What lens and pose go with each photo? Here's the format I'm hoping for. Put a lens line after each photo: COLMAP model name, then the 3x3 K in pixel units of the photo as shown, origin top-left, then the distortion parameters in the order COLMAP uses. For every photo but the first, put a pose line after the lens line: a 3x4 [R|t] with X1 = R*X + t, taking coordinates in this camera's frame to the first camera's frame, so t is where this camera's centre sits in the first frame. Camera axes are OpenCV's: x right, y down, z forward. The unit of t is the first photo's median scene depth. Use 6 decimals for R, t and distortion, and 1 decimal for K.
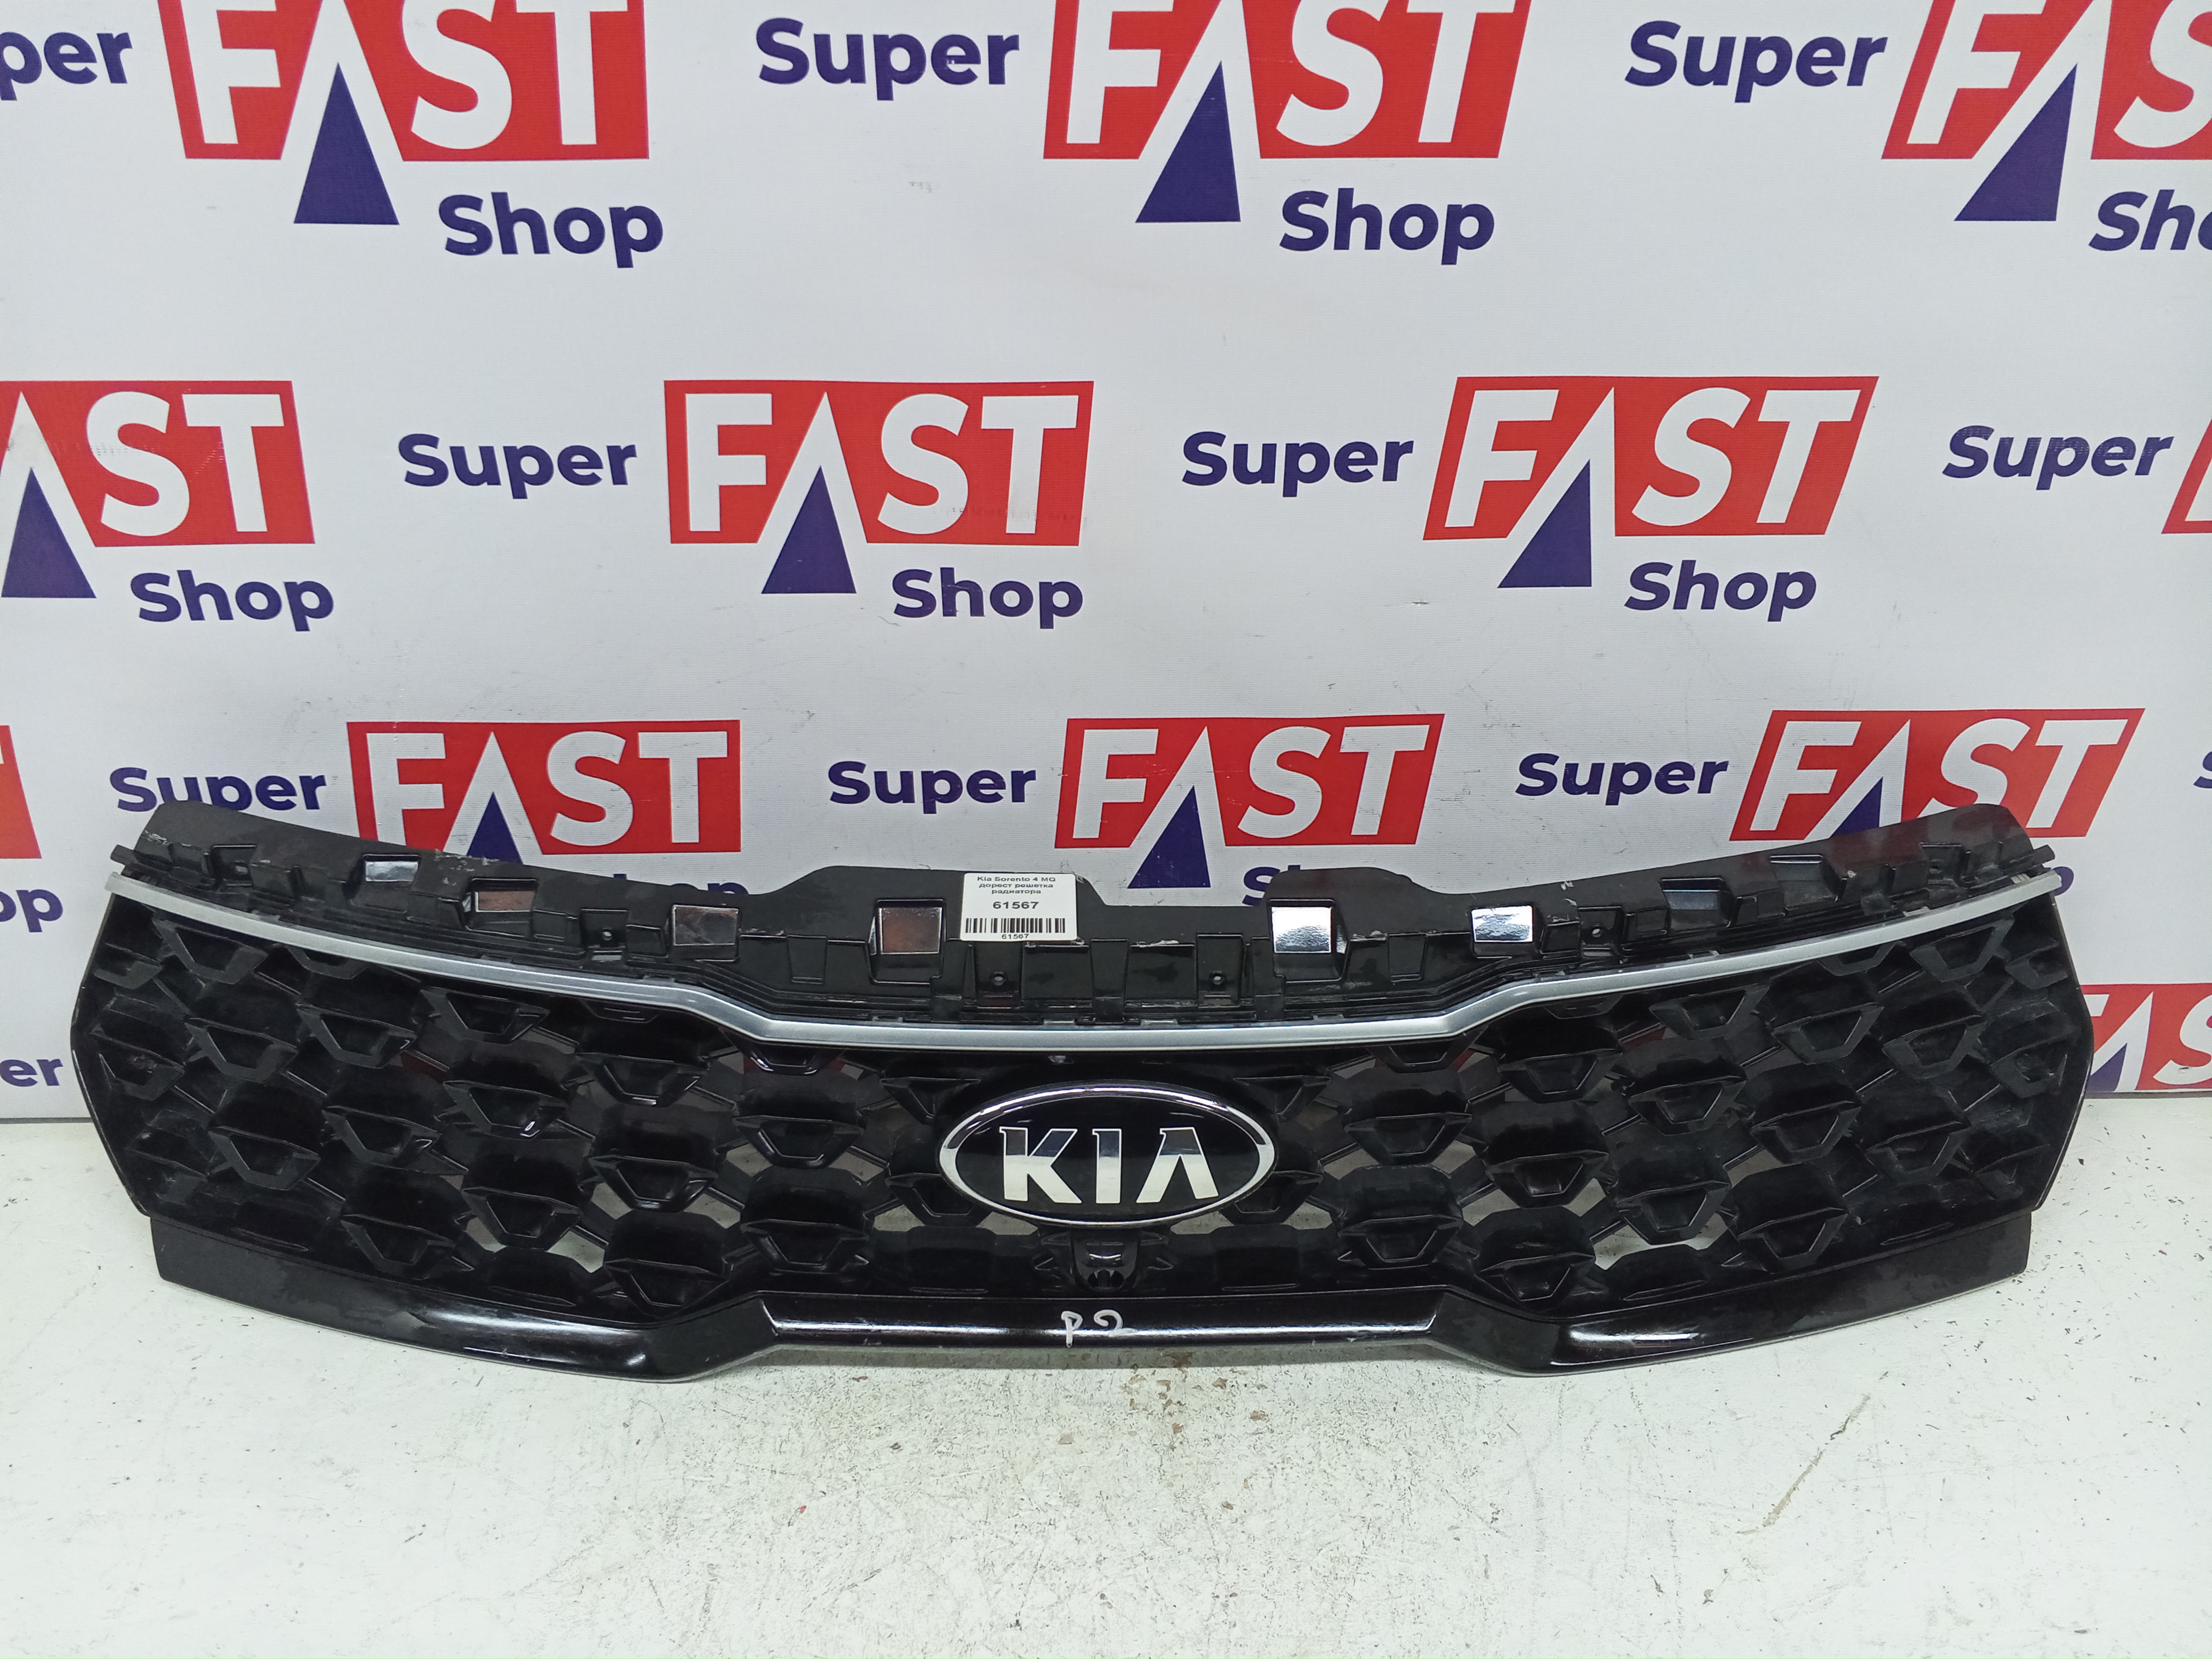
lens RADIAL K [[1794.2, 0, 1116.2], [0, 1794.2, 823.1], [0, 0, 1]] dist [0.010425, -0.040441]
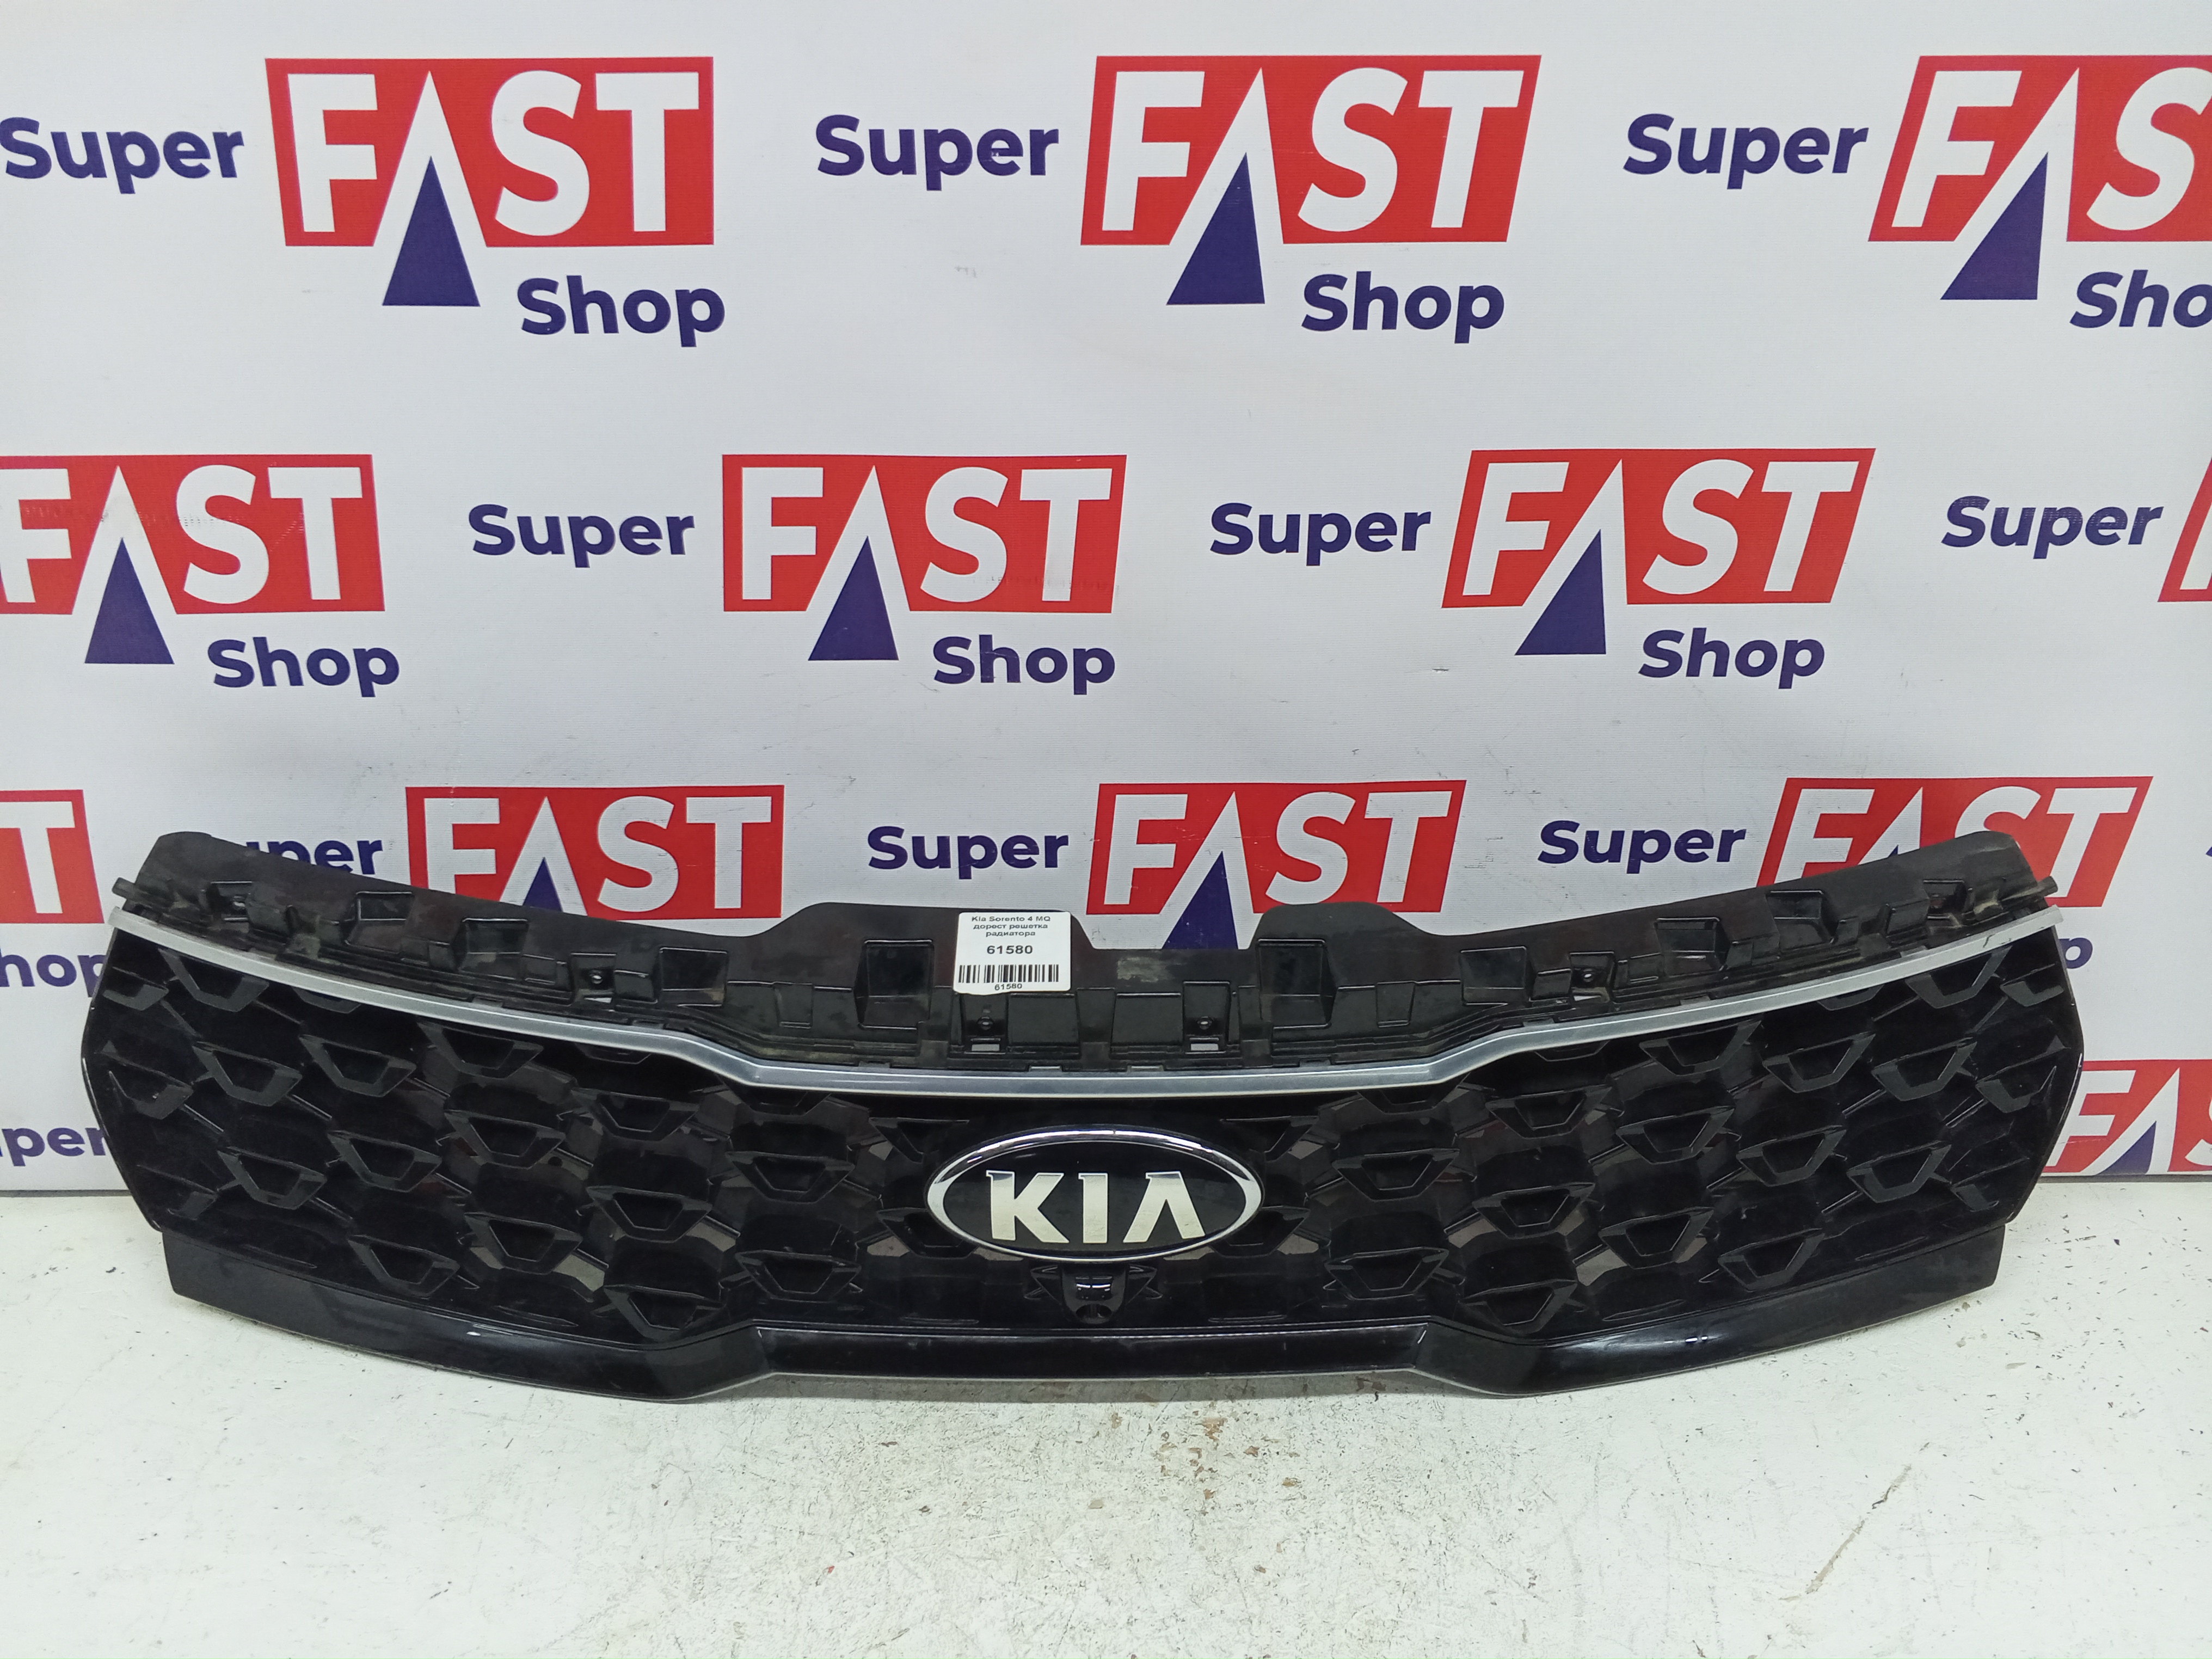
lens RADIAL K [[1794.2, 0, 1111.4], [0, 1794.2, 818.9], [0, 0, 1]] dist [0.010425, -0.040441]
pose [[0.999873, 0.000252, -0.015913, -0.004415], [-0.001966, 0.994177, -0.107743, 0.078397], [0.015794, 0.107760, 0.994051, -0.025310]]
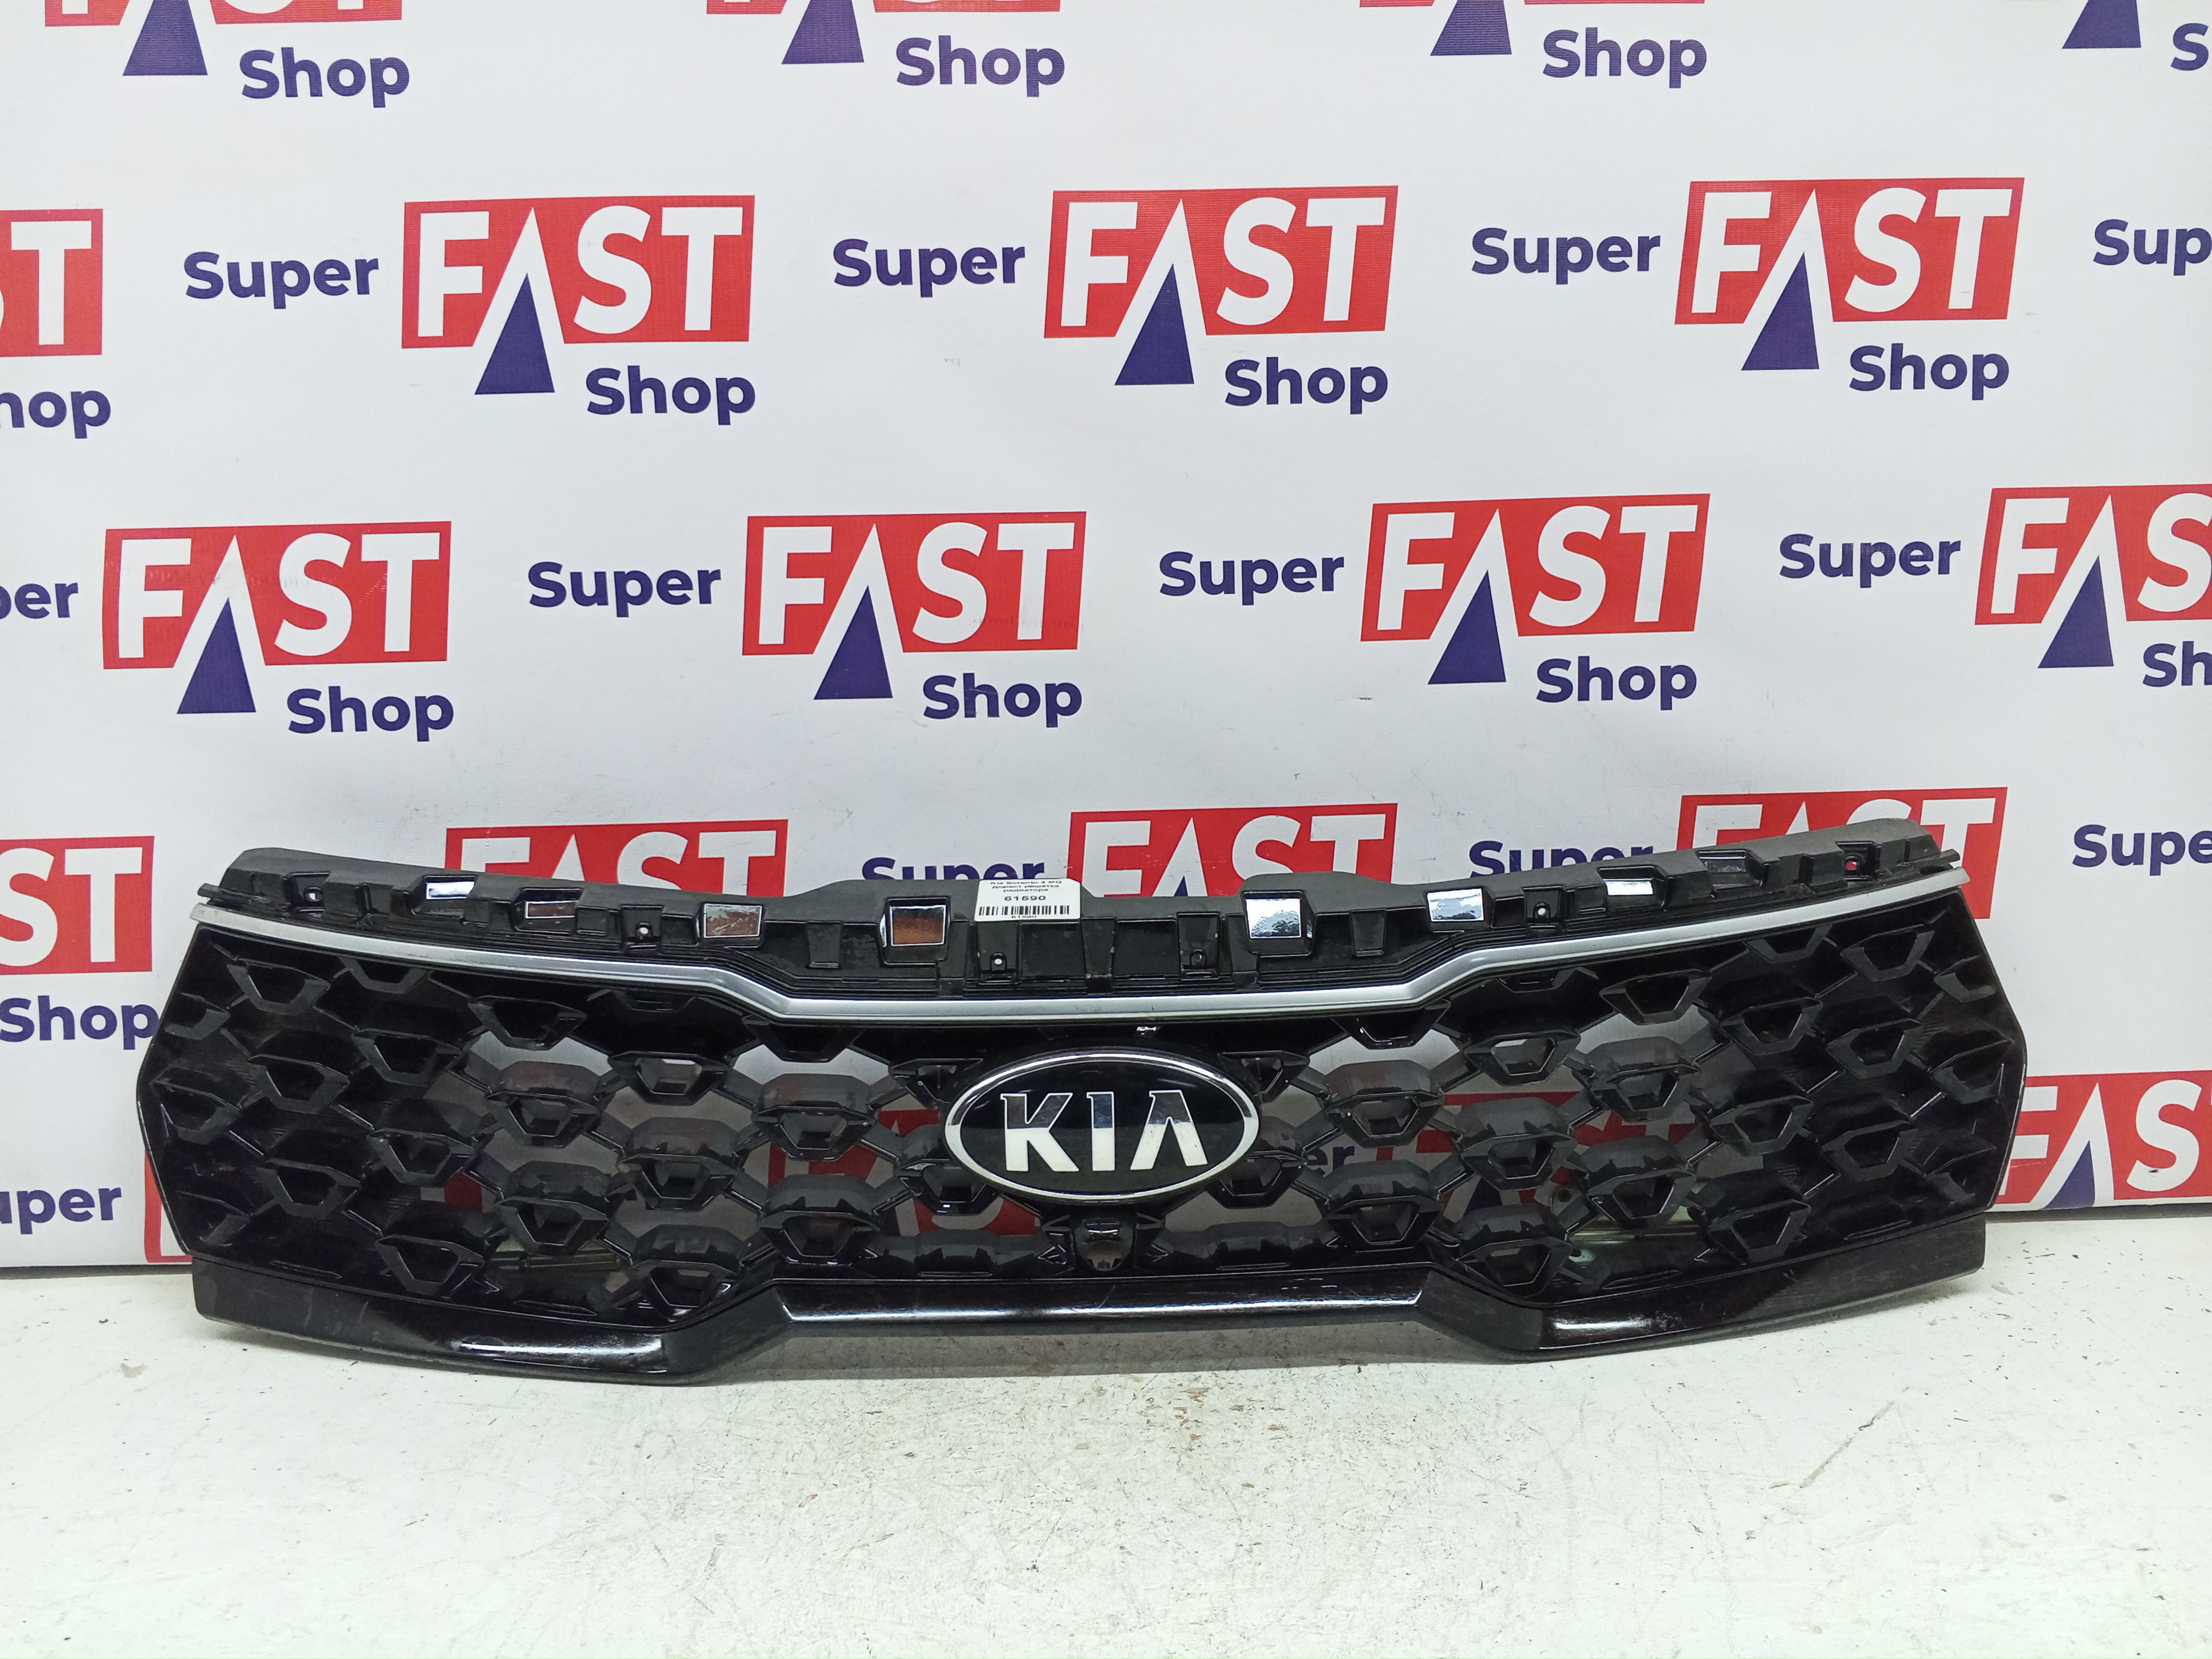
lens RADIAL K [[1794.2, 0, 1112.9], [0, 1794.2, 822.7], [0, 0, 1]] dist [0.010425, -0.040441]
pose [[0.999525, -0.030809, 0.000441, -0.001047], [0.027906, 0.899102, -0.436849, 0.488932], [0.013063, 0.436654, 0.899535, -0.037644]]
